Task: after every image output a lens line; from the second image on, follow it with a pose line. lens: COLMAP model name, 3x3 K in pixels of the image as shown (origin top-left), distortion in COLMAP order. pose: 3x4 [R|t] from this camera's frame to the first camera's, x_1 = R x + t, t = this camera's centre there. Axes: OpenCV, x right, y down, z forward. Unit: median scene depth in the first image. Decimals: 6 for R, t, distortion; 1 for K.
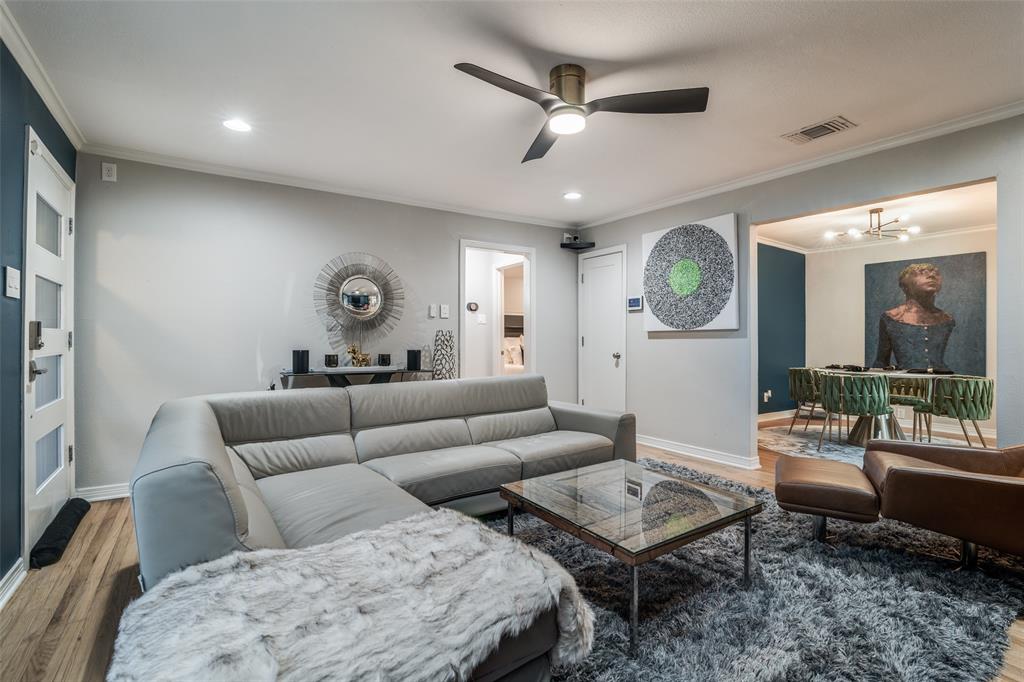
lens RADIAL K [[473.4, 0, 512.1], [0, 473.4, 336.9], [0, 0, 1]] dist [-0.014056, -0.000399]
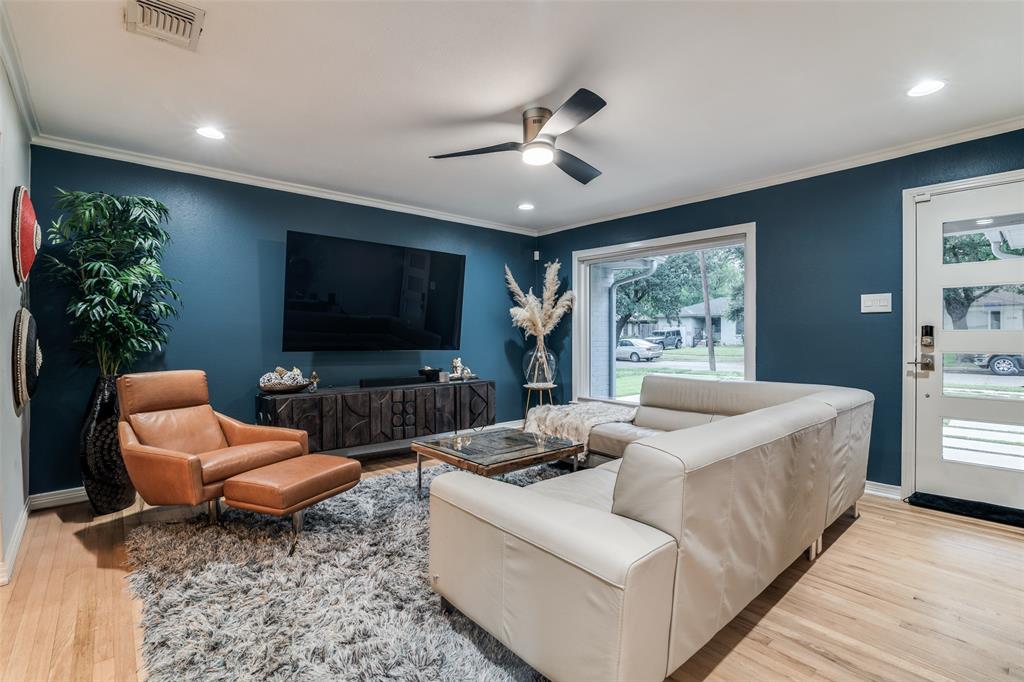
lens RADIAL K [[473.4, 0, 512.1], [0, 473.4, 336.9], [0, 0, 1]] dist [-0.014056, -0.000399]
pose [[-0.991113, -0.000971, -0.133016, 0.139369], [-0.001732, 0.999983, 0.005601, -0.002756], [0.133008, 0.005782, -0.991098, 0.885254]]
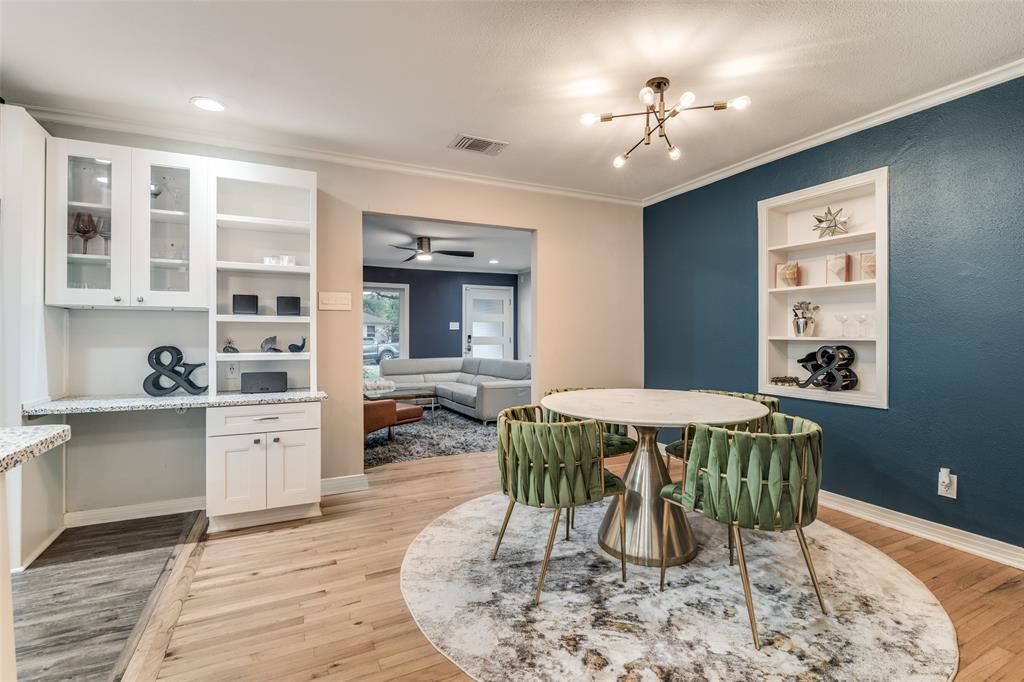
lens RADIAL K [[473.4, 0, 512.1], [0, 473.4, 336.9], [0, 0, 1]] dist [-0.014056, -0.000399]
pose [[-0.145714, -0.008740, -0.989288, 1.092757], [0.001075, 0.999959, -0.008993, 0.006540], [0.989326, -0.002374, -0.145698, 0.768363]]
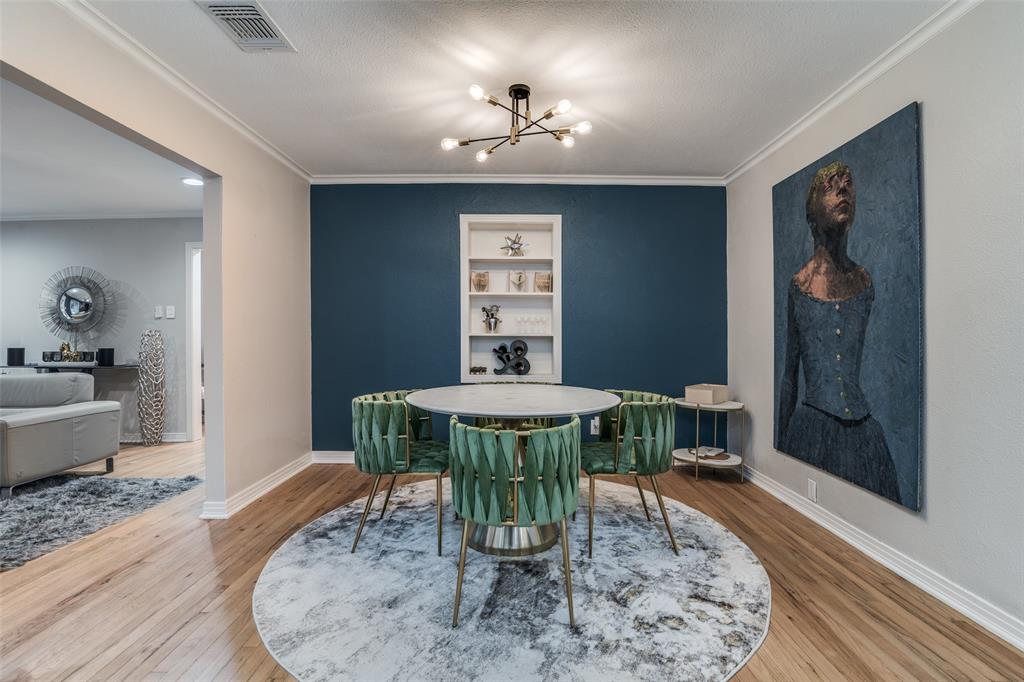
lens RADIAL K [[473.4, 0, 512.1], [0, 473.4, 336.9], [0, 0, 1]] dist [-0.014056, -0.000399]
pose [[0.823400, -0.007473, -0.567412, 0.898961], [0.009894, 0.999950, 0.001188, 0.006180], [0.567375, -0.006592, 0.823433, 0.464131]]
